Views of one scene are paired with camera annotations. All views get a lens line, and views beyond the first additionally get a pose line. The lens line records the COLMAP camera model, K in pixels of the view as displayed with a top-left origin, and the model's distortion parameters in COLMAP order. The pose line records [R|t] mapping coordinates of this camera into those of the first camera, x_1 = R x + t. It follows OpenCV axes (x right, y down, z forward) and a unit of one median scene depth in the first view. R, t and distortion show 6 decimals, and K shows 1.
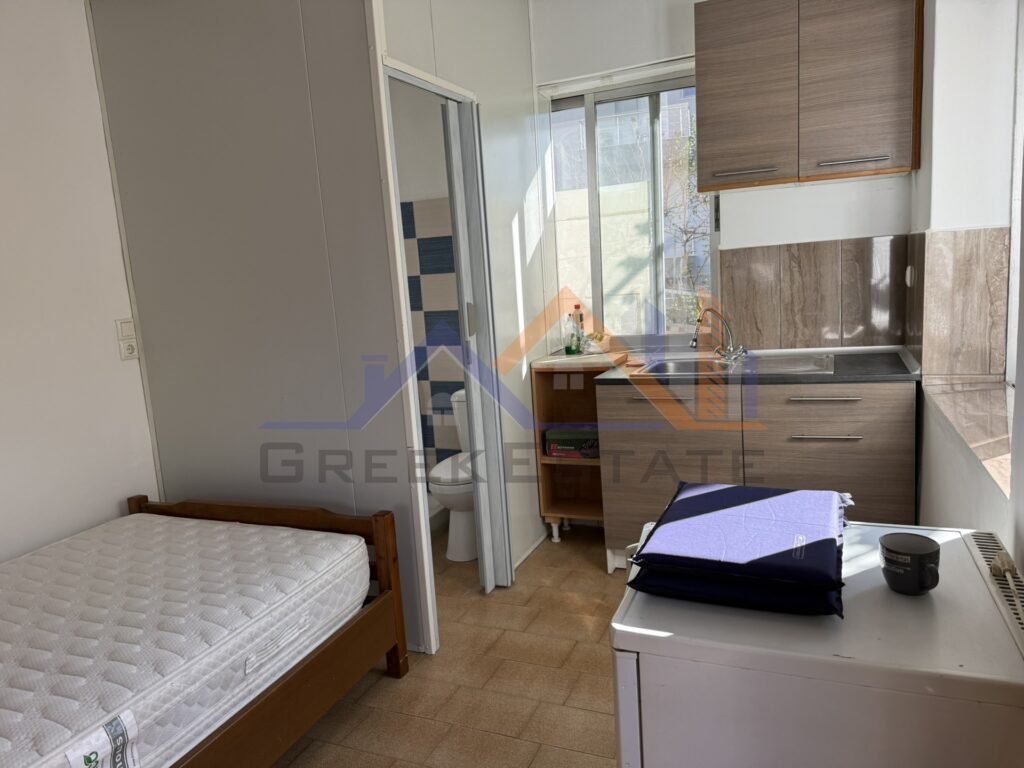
lens RADIAL K [[726.5, 0, 503.6], [0, 726.5, 382.9], [0, 0, 1]] dist [0.050306, -0.057730]
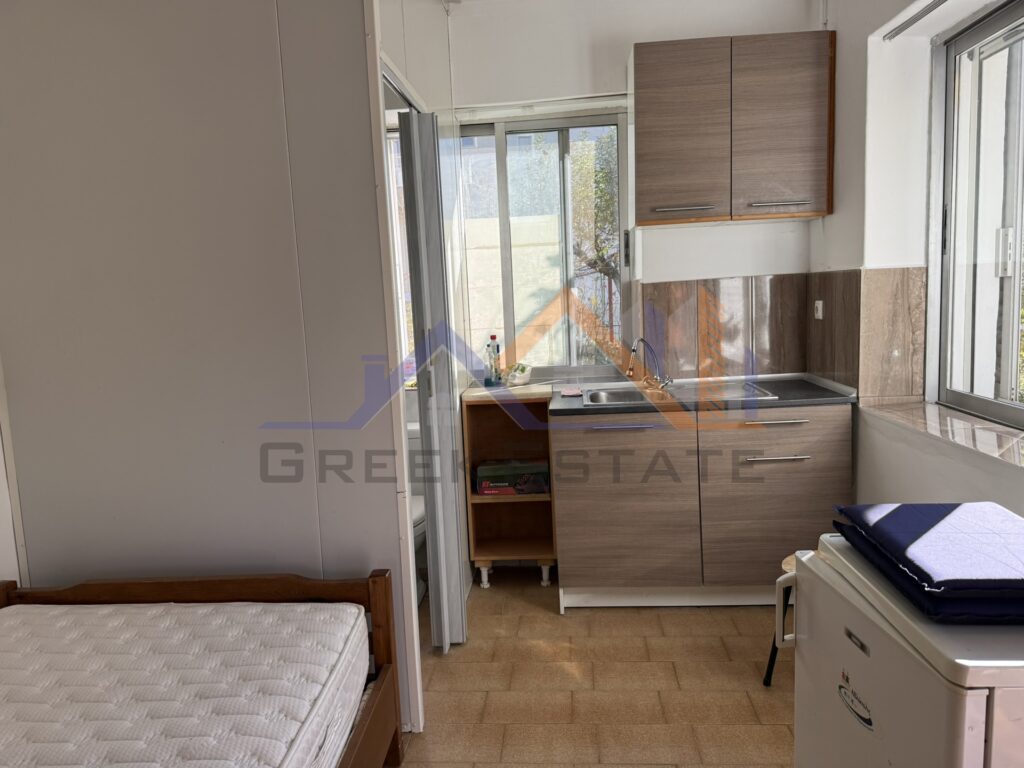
lens RADIAL K [[726.5, 0, 506.4], [0, 726.5, 381.8], [0, 0, 1]] dist [0.050306, -0.057730]
pose [[0.945117, -0.013496, 0.326453, -0.255355], [0.032048, 0.998158, -0.051516, 0.005077], [-0.325156, 0.059151, 0.943808, 0.114559]]
